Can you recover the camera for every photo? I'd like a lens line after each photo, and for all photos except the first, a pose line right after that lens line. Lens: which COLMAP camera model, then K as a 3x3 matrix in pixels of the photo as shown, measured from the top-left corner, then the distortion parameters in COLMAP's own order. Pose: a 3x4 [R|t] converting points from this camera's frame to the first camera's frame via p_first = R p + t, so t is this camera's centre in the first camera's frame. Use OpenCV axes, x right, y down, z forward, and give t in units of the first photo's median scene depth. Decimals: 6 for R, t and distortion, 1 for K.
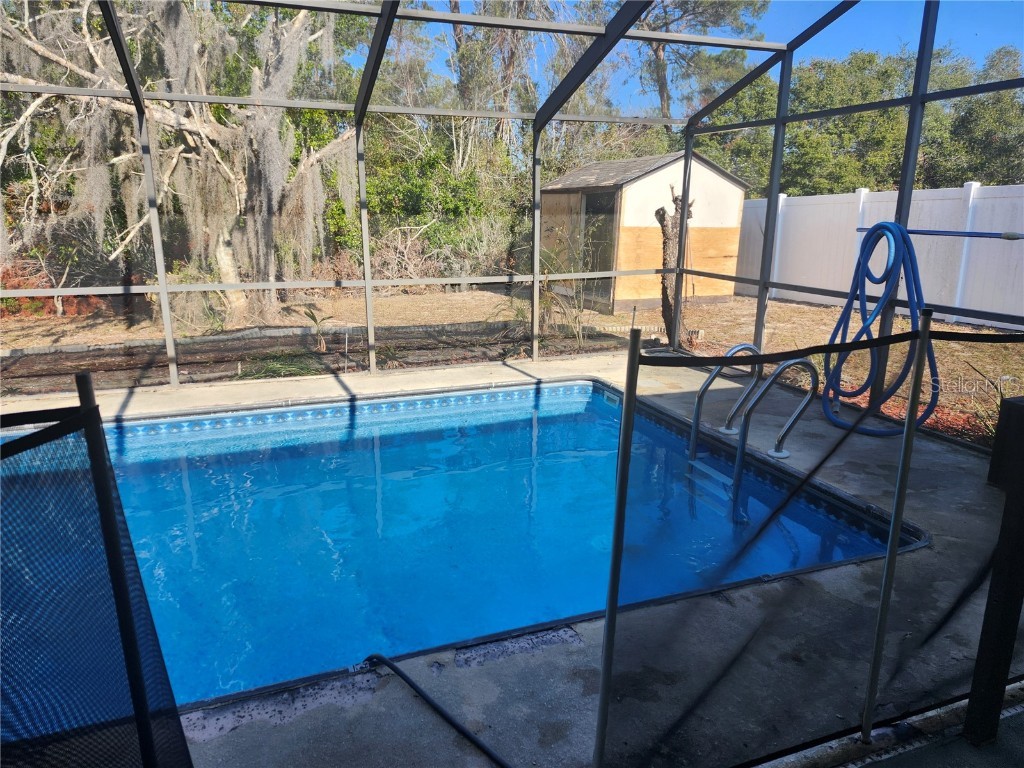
lens RADIAL K [[706.0, 0, 517.6], [0, 706.0, 386.1], [0, 0, 1]] dist [0.087293, -0.088943]
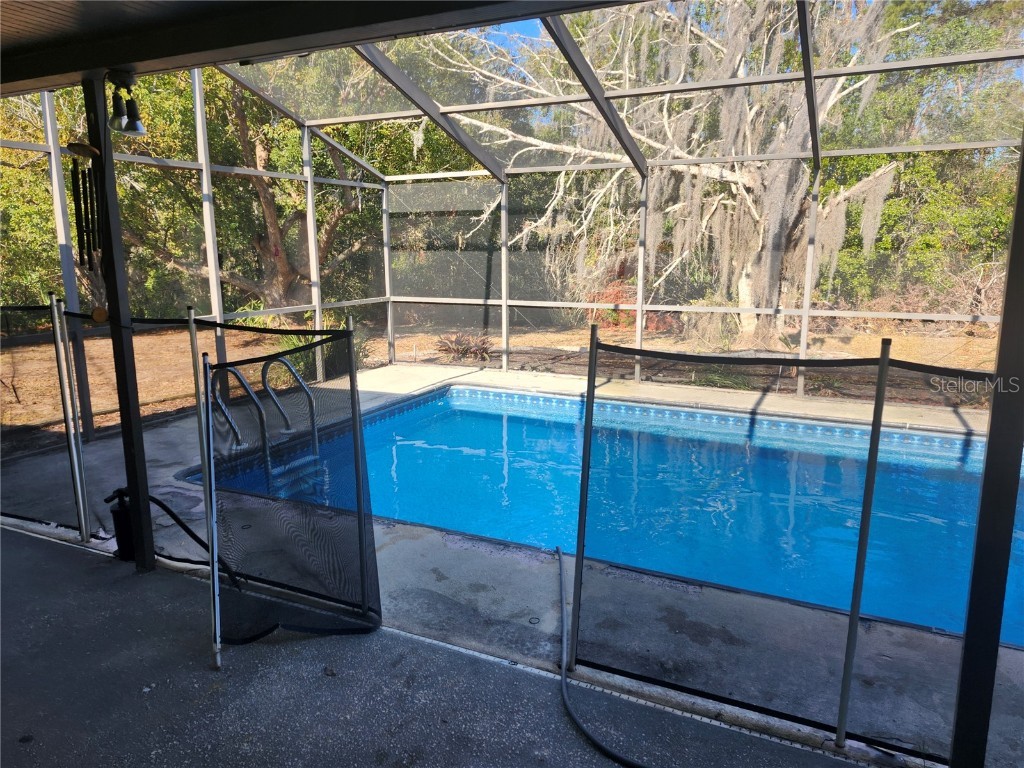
lens RADIAL K [[706.0, 0, 526.4], [0, 706.0, 371.1], [0, 0, 1]] dist [0.087293, -0.088943]
pose [[0.689246, 0.125676, -0.713544, 0.205371], [-0.173244, 0.984860, 0.006117, 0.006034], [0.703510, 0.119401, 0.700584, -0.031015]]
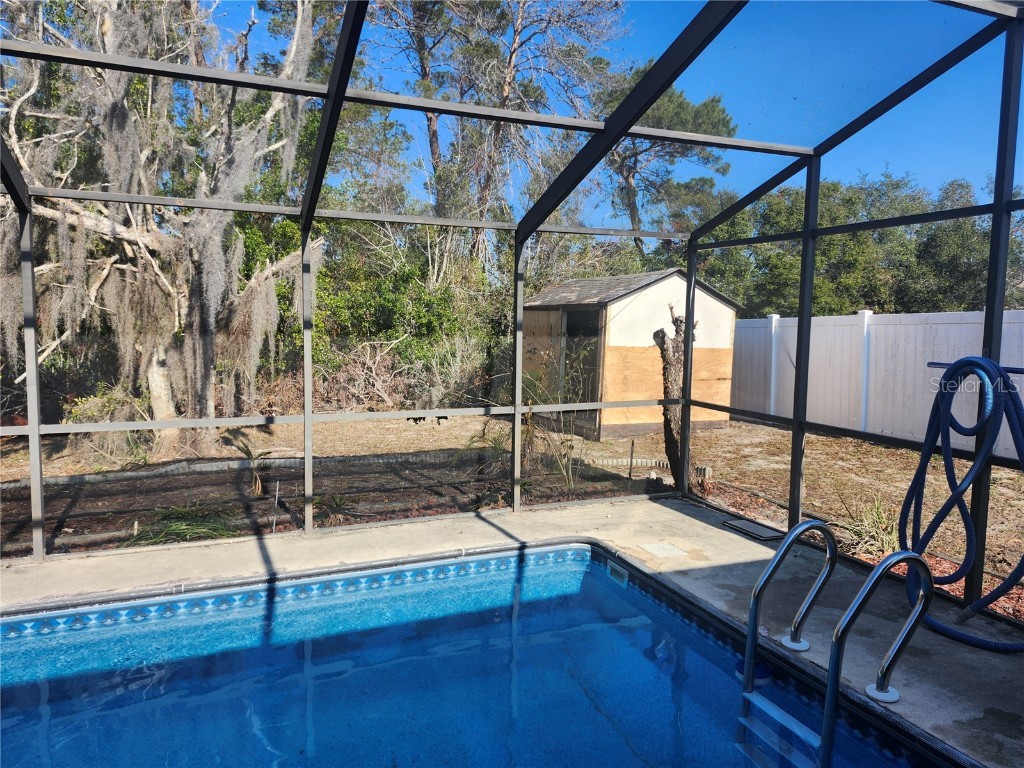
lens RADIAL K [[706.0, 0, 511.2], [0, 706.0, 378.2], [0, 0, 1]] dist [0.087293, -0.088943]
pose [[0.999576, 0.007846, 0.028034, -0.003897], [-0.003113, 0.986282, -0.165040, -0.043336], [-0.028944, 0.164882, 0.985888, 0.144938]]
